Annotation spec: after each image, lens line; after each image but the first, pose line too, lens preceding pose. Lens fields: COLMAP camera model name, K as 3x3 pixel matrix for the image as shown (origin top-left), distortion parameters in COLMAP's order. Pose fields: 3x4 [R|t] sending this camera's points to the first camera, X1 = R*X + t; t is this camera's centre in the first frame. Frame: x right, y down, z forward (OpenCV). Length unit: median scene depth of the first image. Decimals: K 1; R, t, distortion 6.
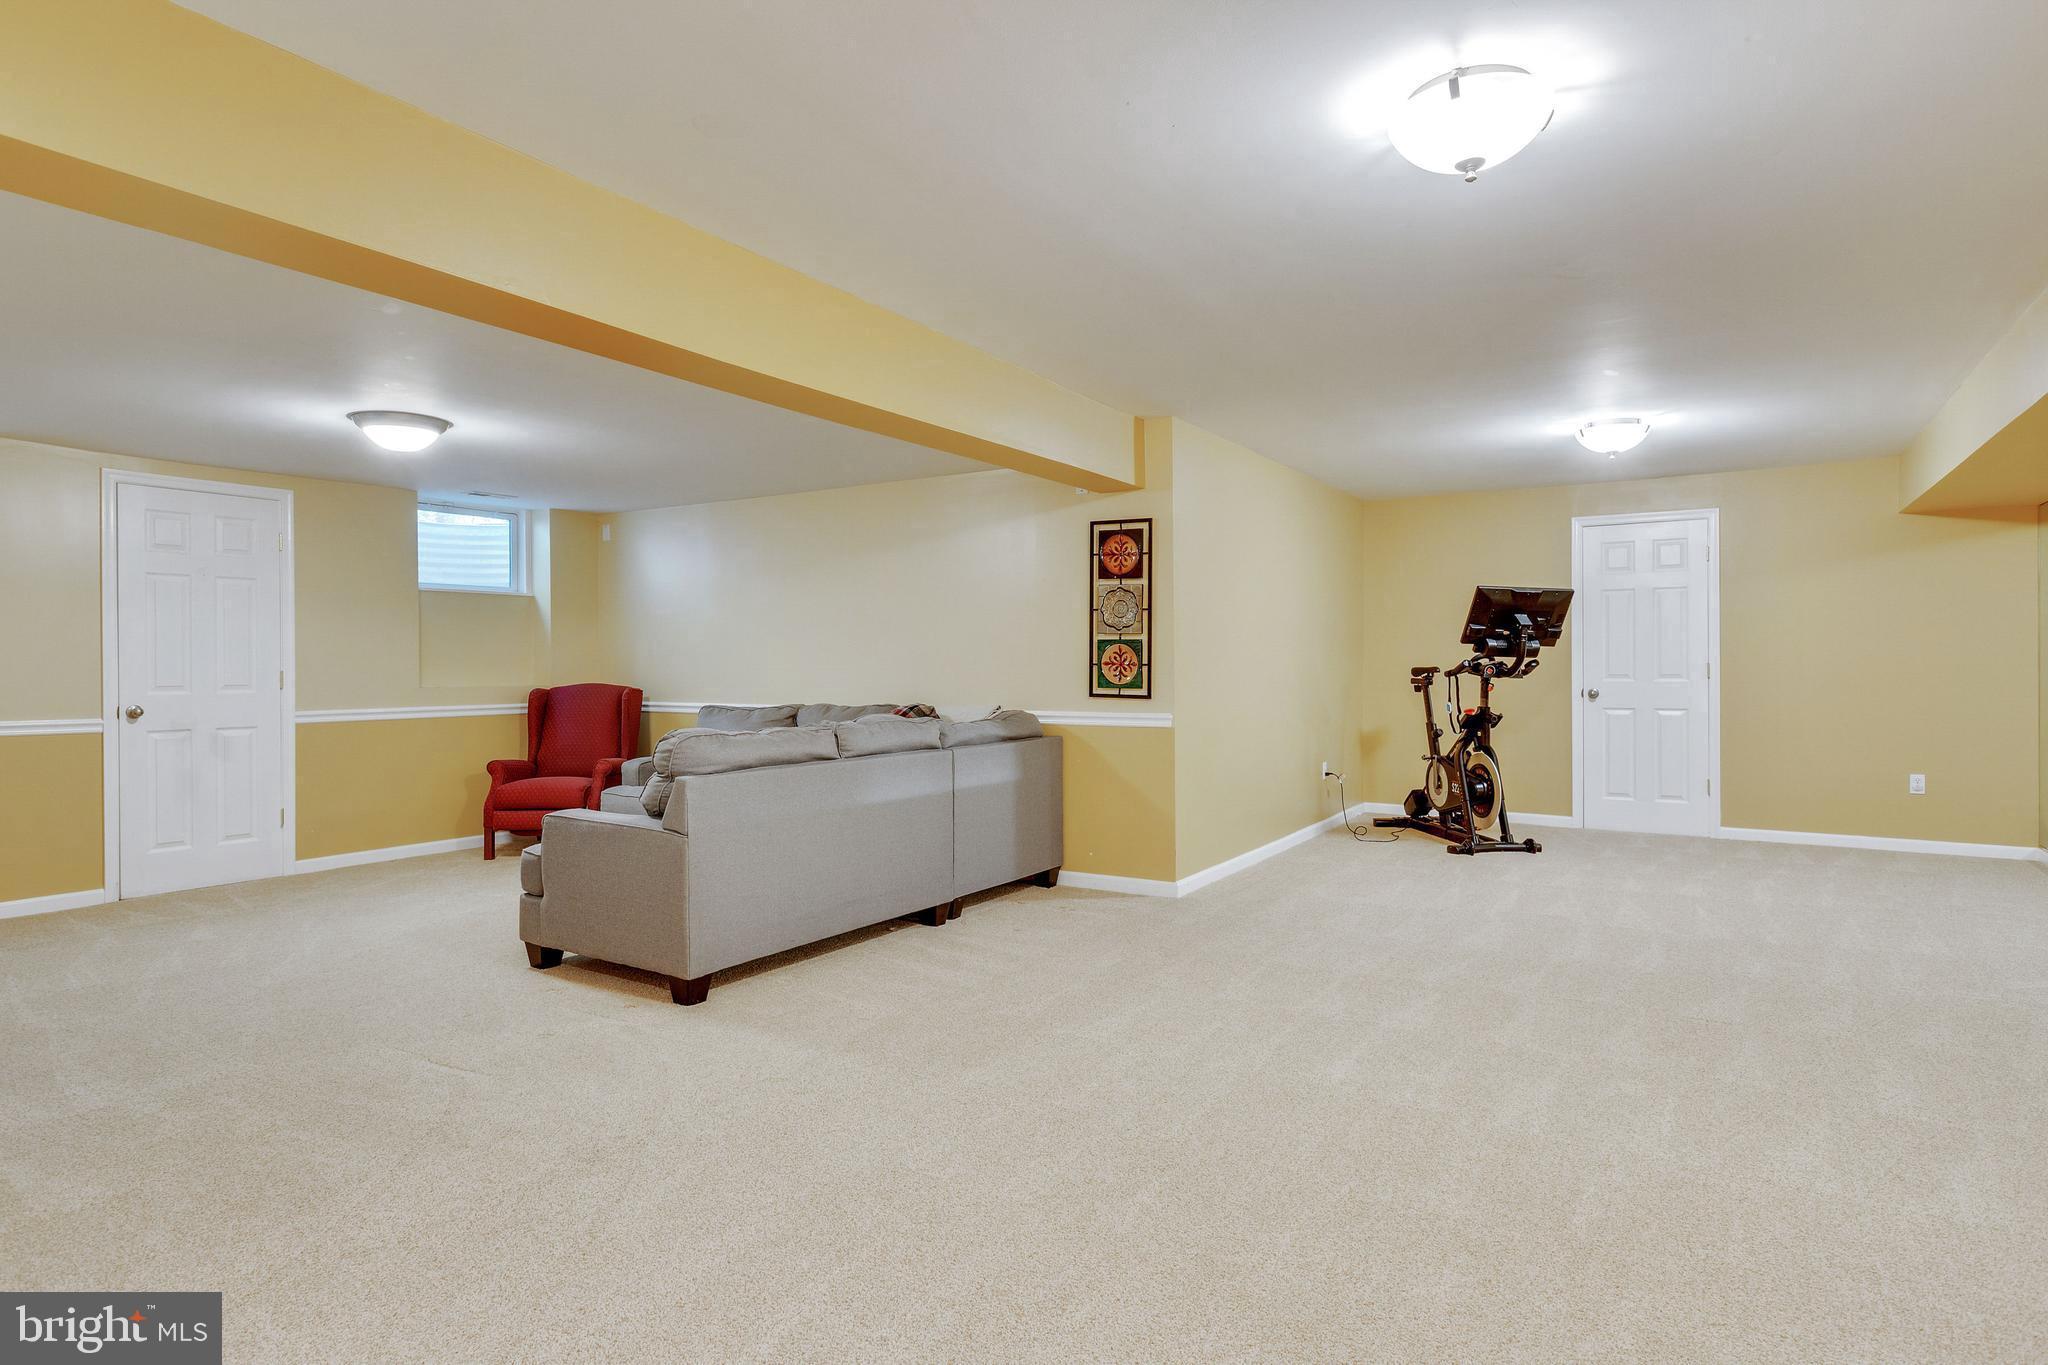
lens RADIAL K [[1076.1, 0, 1023.8], [0, 1076.1, 669.7], [0, 0, 1]] dist [-0.012129, -0.001828]
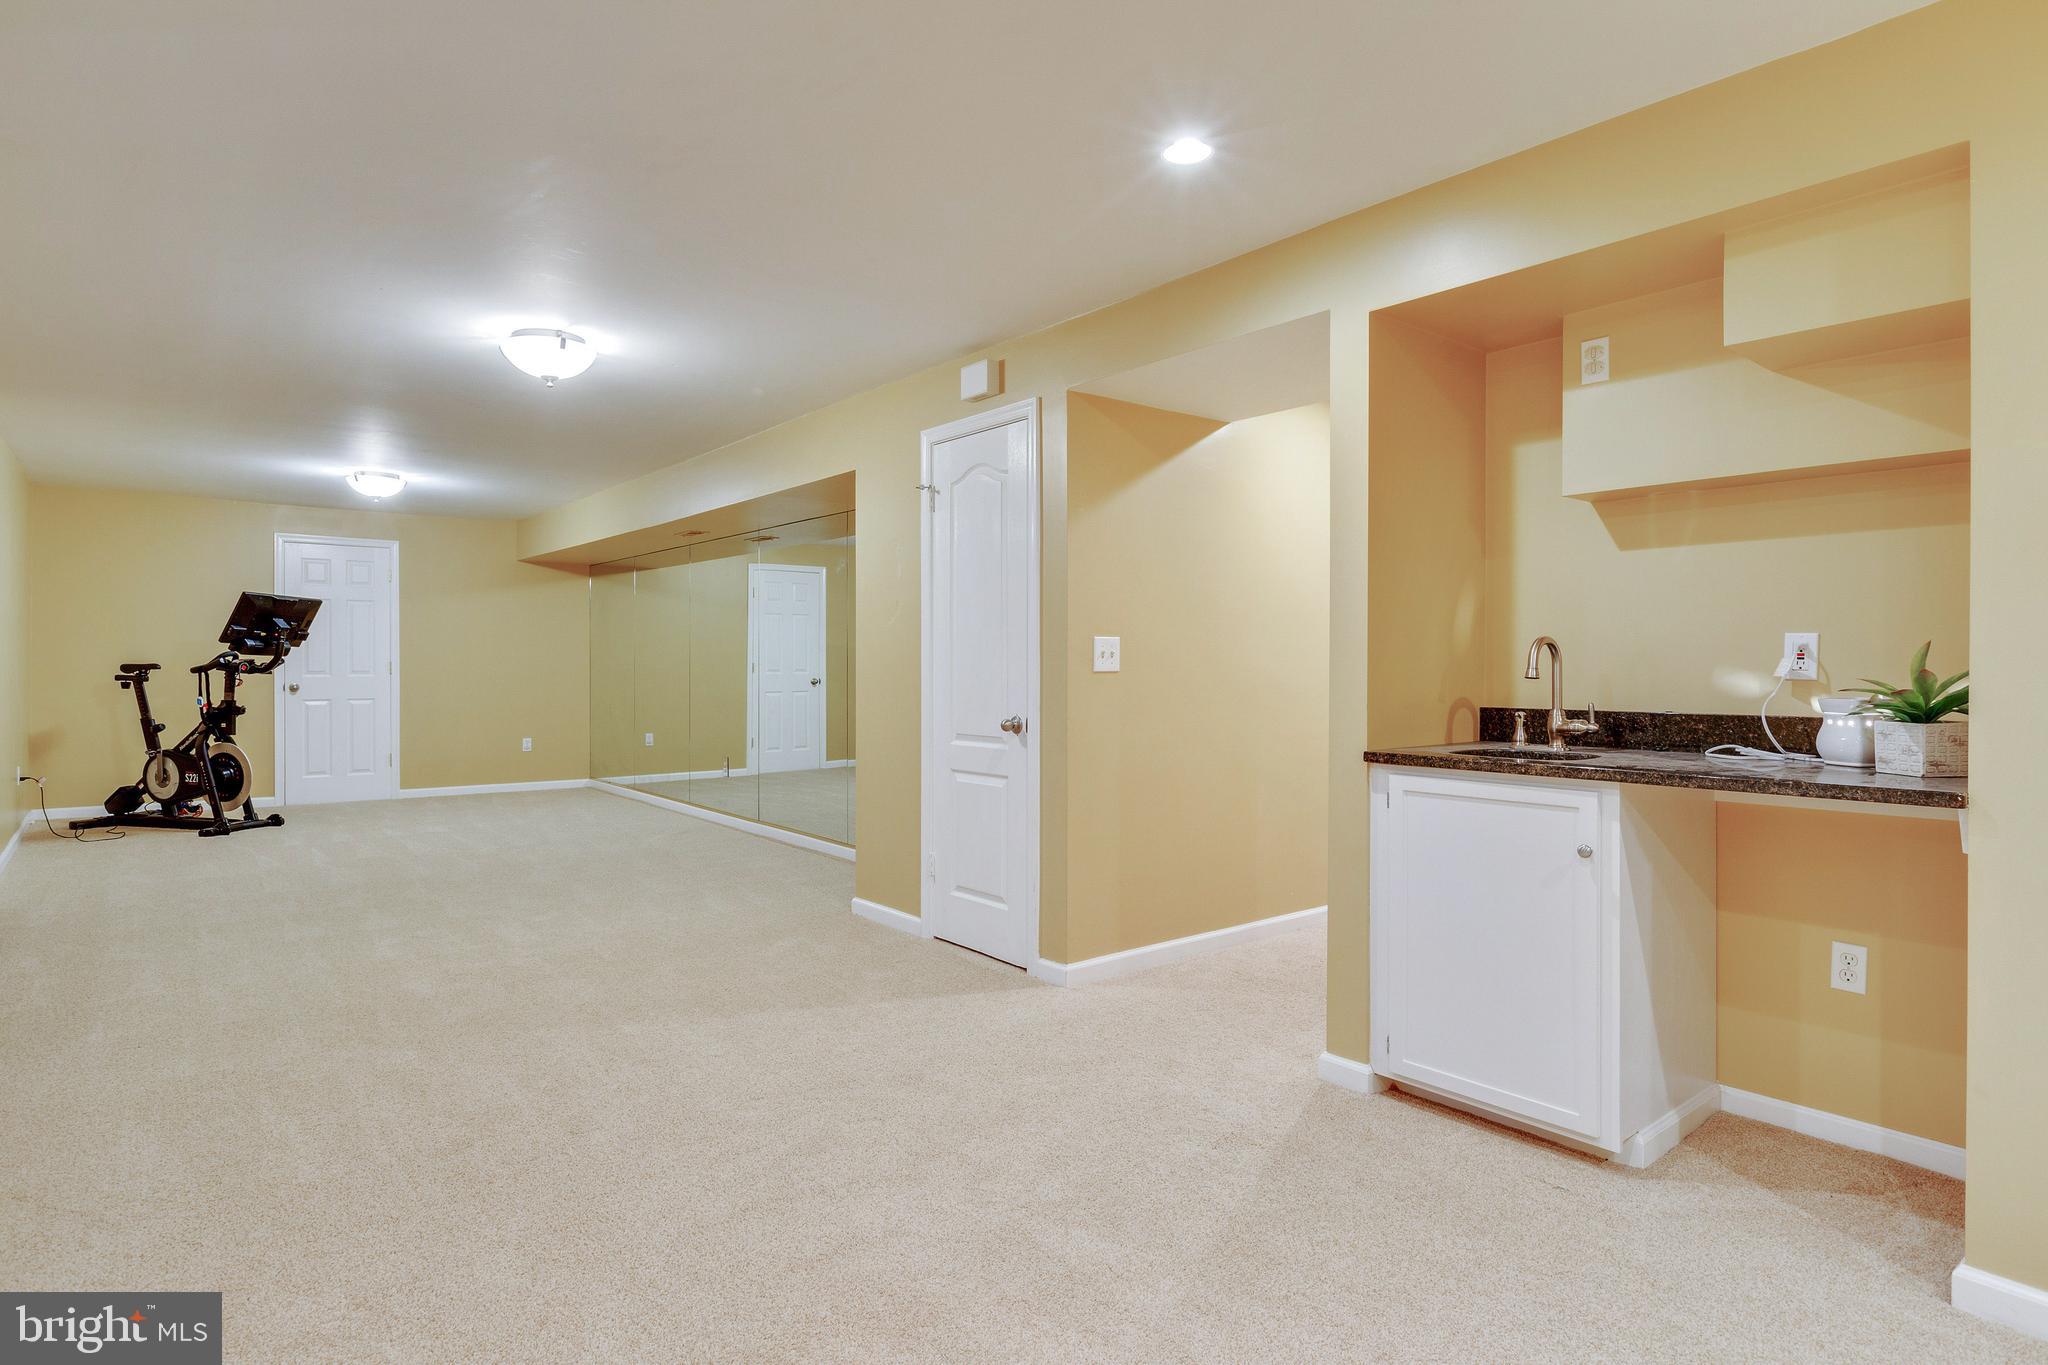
lens RADIAL K [[1076.1, 0, 1019.7], [0, 1076.1, 676.0], [0, 0, 1]] dist [-0.012129, -0.001828]
pose [[0.289789, -0.002786, 0.957087, -0.384170], [-0.003330, 0.999987, 0.003919, 0.002784], [-0.957085, -0.004323, 0.289776, -0.091829]]
